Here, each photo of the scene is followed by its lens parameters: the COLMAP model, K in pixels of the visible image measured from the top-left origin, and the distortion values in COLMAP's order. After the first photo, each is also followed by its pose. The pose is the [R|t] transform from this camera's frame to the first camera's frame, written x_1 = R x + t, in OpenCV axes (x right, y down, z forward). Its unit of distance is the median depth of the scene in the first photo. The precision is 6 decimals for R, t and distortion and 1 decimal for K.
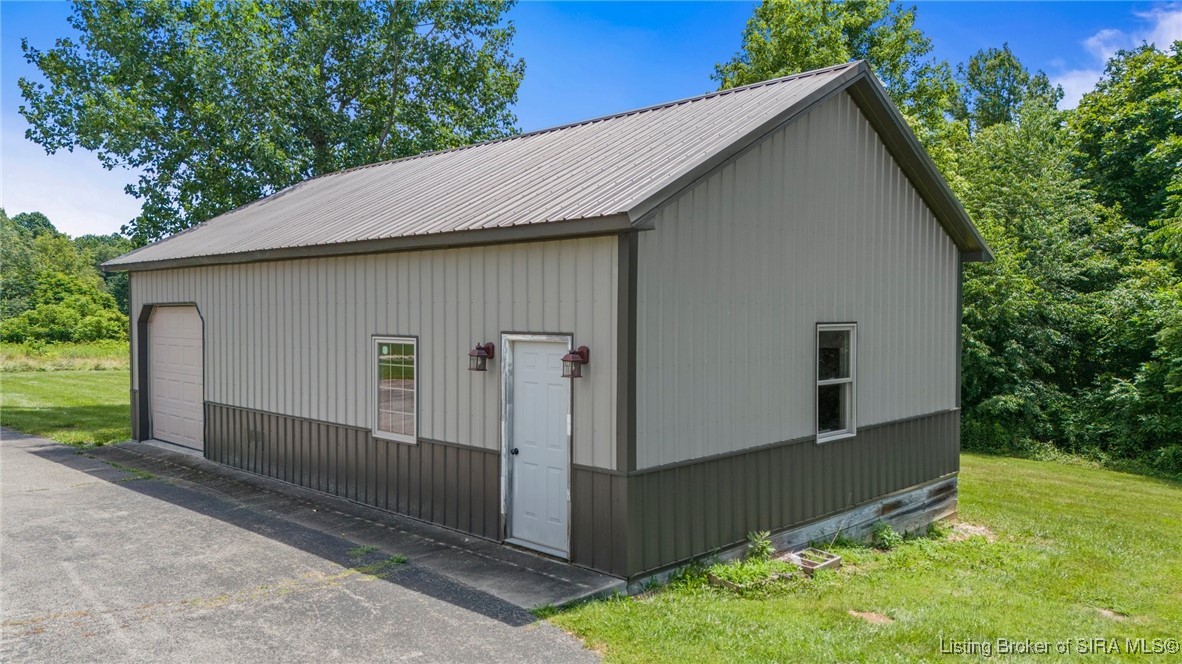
lens RADIAL K [[877.0, 0, 589.1], [0, 877.0, 333.5], [0, 0, 1]] dist [0.045263, -0.018878]
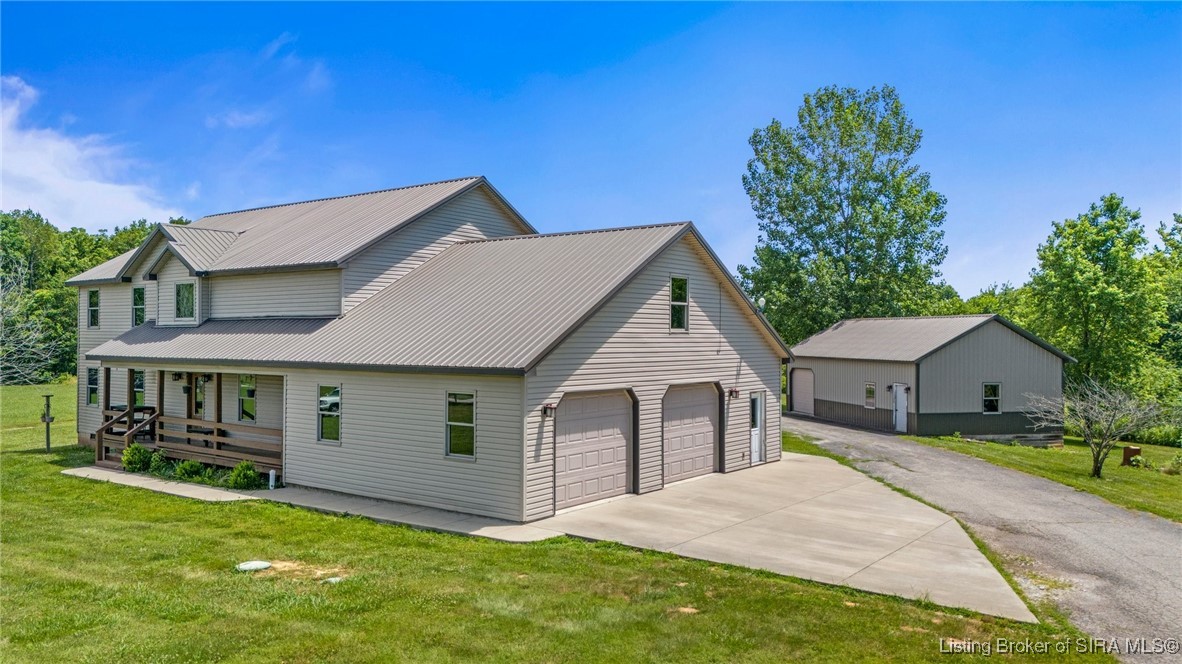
lens RADIAL K [[877.0, 0, 589.4], [0, 877.0, 333.9], [0, 0, 1]] dist [0.045263, -0.018878]
pose [[0.846419, -0.001090, -0.532516, 0.865095], [-0.014397, 0.999586, -0.024930, -0.102757], [0.532323, 0.028768, 0.846053, -3.190968]]
